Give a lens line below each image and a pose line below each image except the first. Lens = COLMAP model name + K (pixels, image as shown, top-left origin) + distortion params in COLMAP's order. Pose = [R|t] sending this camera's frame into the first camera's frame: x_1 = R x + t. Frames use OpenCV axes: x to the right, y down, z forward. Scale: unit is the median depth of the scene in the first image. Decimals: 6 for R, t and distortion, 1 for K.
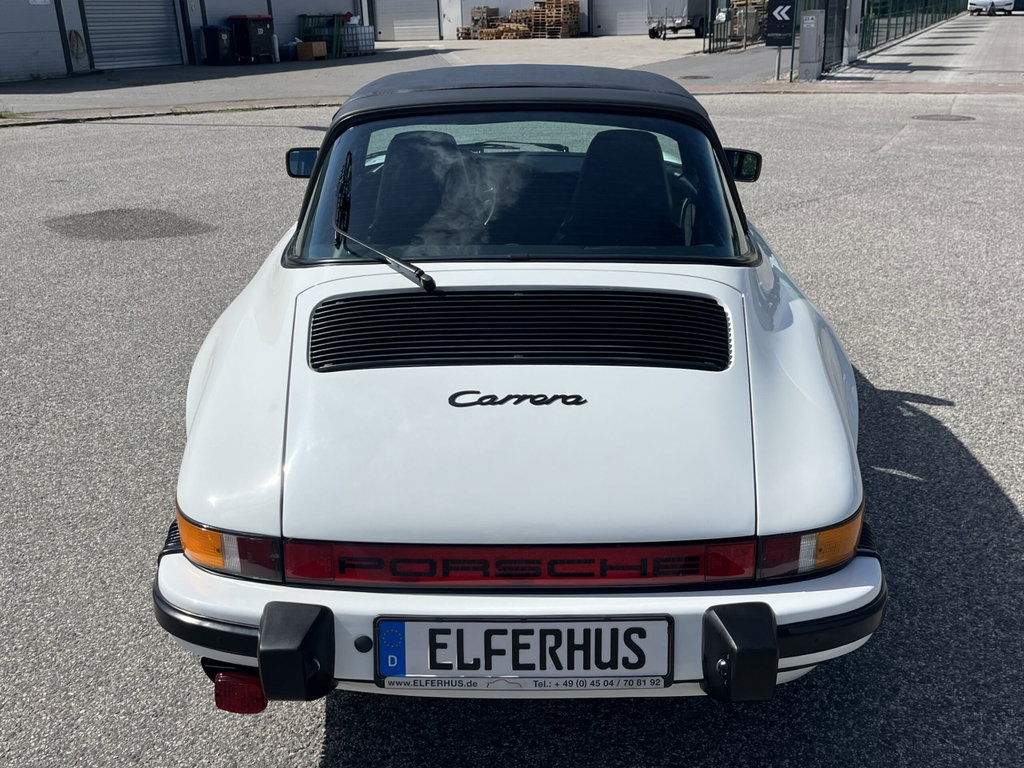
lens RADIAL K [[981.3, 0, 515.0], [0, 981.3, 385.6], [0, 0, 1]] dist [0.058502, 0.000000]
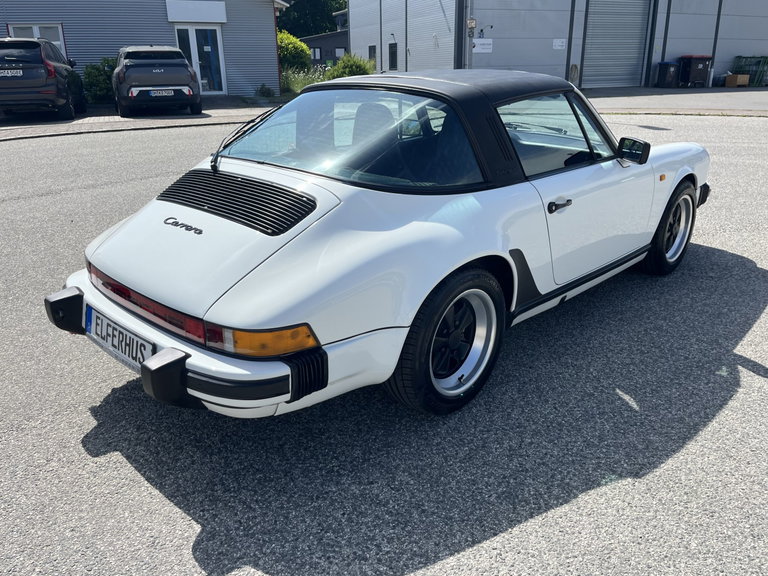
lens RADIAL K [[619.4, 0, 384.4], [0, 619.4, 287.7], [0, 0, 1]] dist [0.009215, -0.004477]
pose [[0.744404, 0.248485, -0.619773, 1.171417], [-0.248355, 0.964623, 0.088448, -0.080588], [0.619825, 0.088083, 0.779781, 0.337029]]
